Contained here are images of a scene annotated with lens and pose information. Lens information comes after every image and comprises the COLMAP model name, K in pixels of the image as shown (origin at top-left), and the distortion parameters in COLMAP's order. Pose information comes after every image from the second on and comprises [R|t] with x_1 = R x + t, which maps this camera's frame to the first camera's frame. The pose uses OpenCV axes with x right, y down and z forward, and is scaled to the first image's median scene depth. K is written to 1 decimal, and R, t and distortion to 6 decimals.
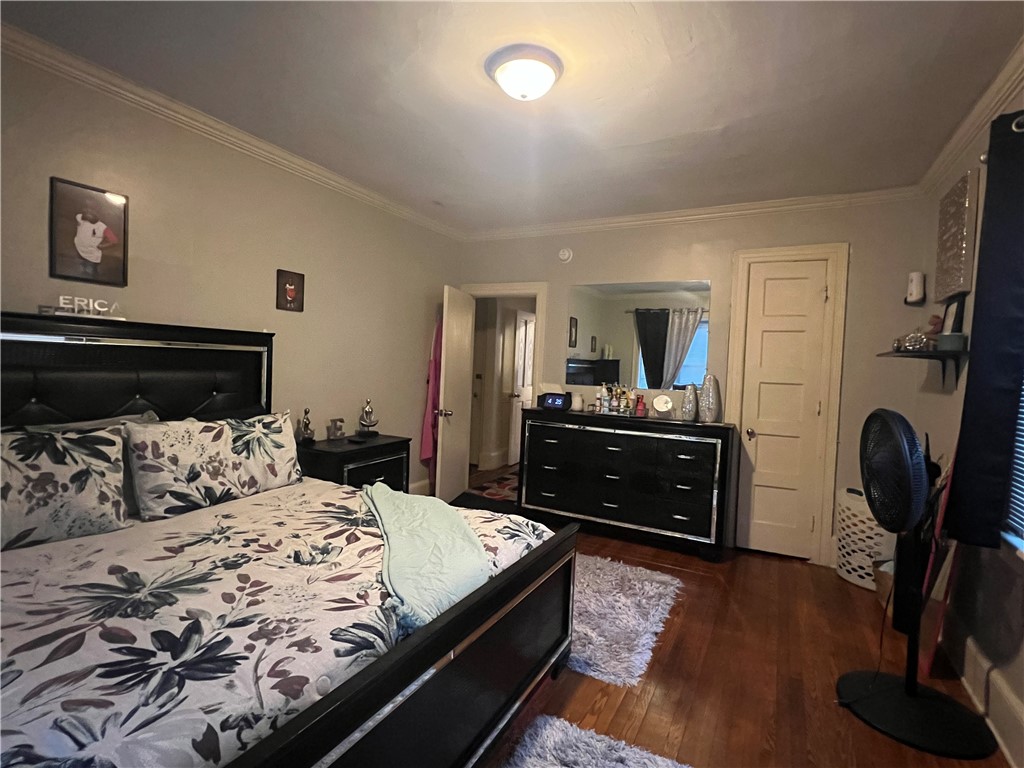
lens RADIAL K [[503.9, 0, 515.4], [0, 503.9, 381.6], [0, 0, 1]] dist [0.002100, 0.000071]
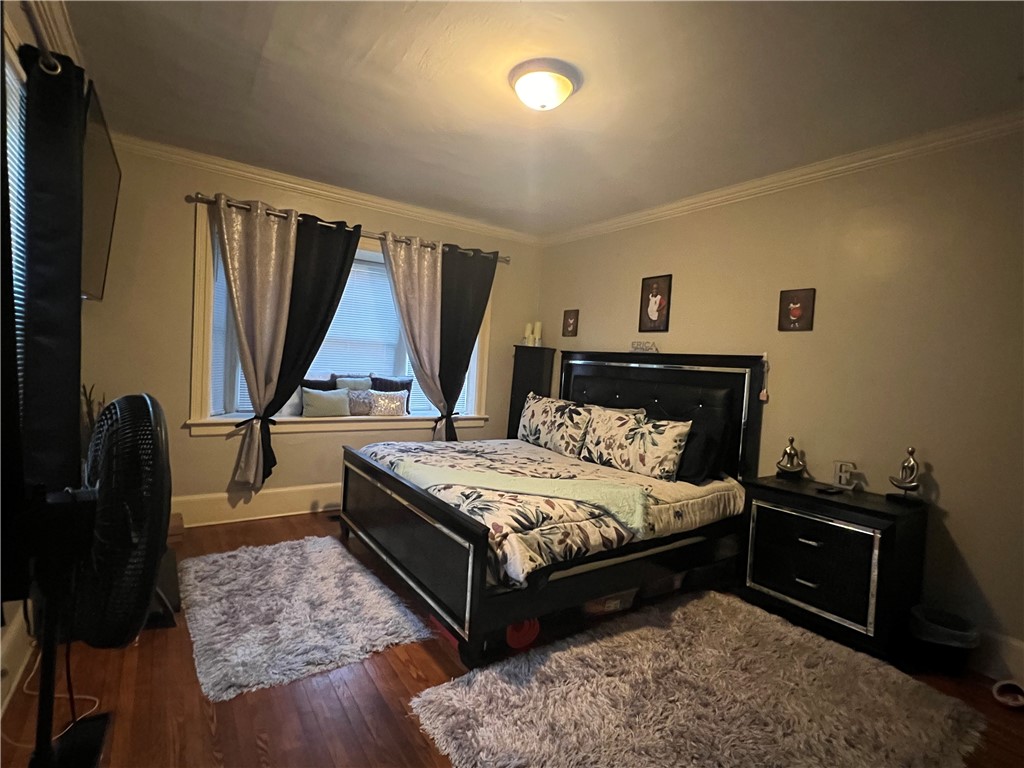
lens RADIAL K [[503.9, 0, 515.4], [0, 503.9, 381.6], [0, 0, 1]] dist [0.002100, 0.000071]
pose [[-0.446502, -0.036971, -0.894018, 0.836879], [-0.111680, 0.993636, 0.014686, -0.003660], [0.887786, 0.106401, -0.447789, 1.307420]]
